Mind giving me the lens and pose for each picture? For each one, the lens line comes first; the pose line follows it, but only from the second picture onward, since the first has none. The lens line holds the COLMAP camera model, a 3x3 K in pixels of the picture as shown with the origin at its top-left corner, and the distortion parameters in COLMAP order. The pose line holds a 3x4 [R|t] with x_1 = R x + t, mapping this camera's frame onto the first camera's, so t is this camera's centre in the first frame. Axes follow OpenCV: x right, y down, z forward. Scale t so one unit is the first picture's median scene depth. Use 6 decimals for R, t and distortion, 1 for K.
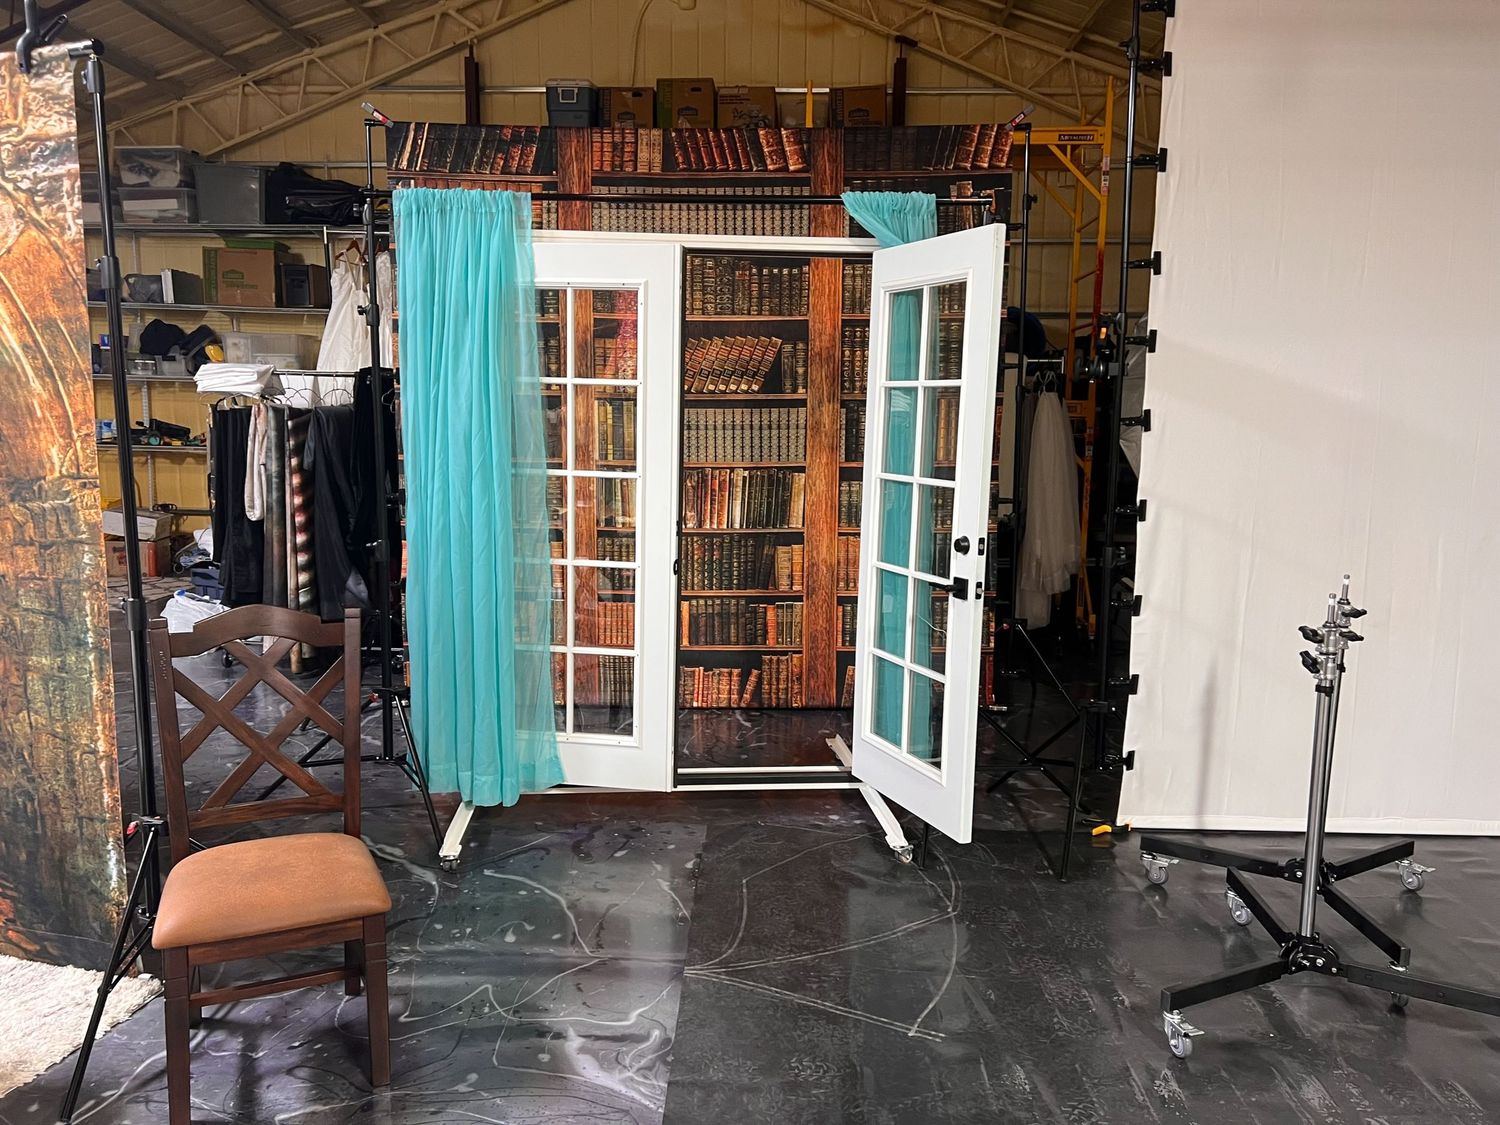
lens RADIAL K [[1123.0, 0, 765.1], [0, 1123.0, 564.7], [0, 0, 1]] dist [0.060457, -0.070665]
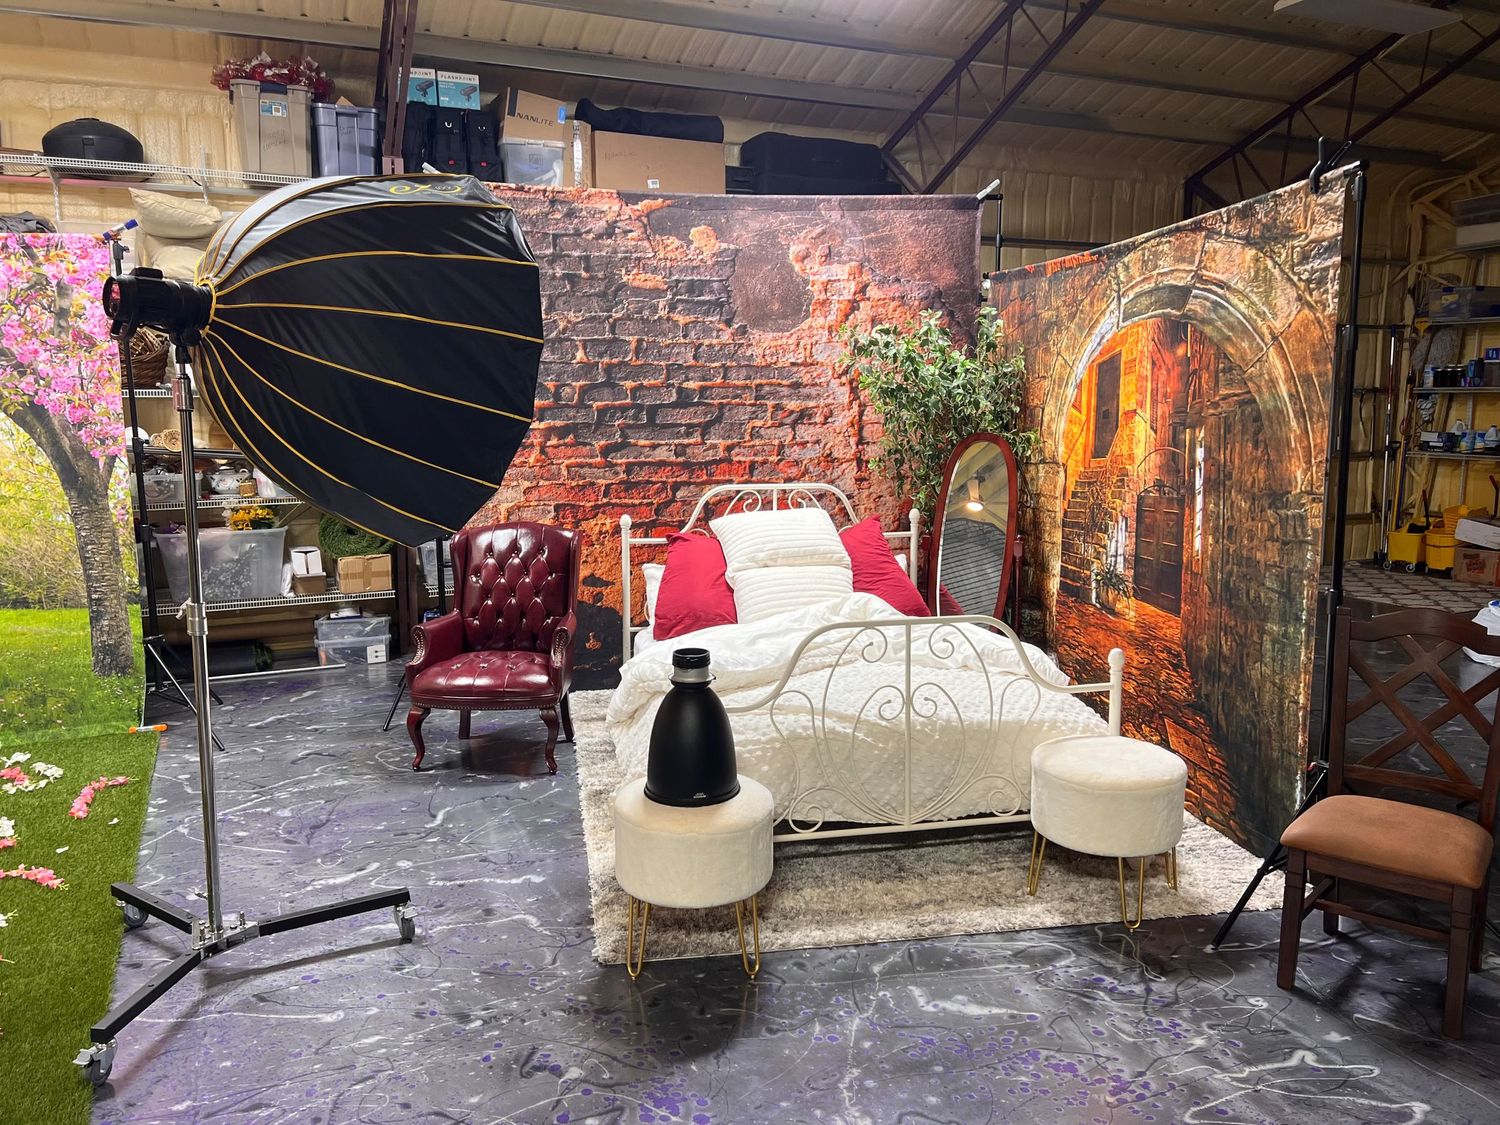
lens RADIAL K [[1123.0, 0, 745.3], [0, 1123.0, 560.7], [0, 0, 1]] dist [0.060457, -0.070665]
pose [[0.427787, 0.107697, -0.897441, 0.309868], [-0.113061, 0.991454, 0.065086, -0.011170], [0.896781, 0.073622, 0.436307, -0.160128]]
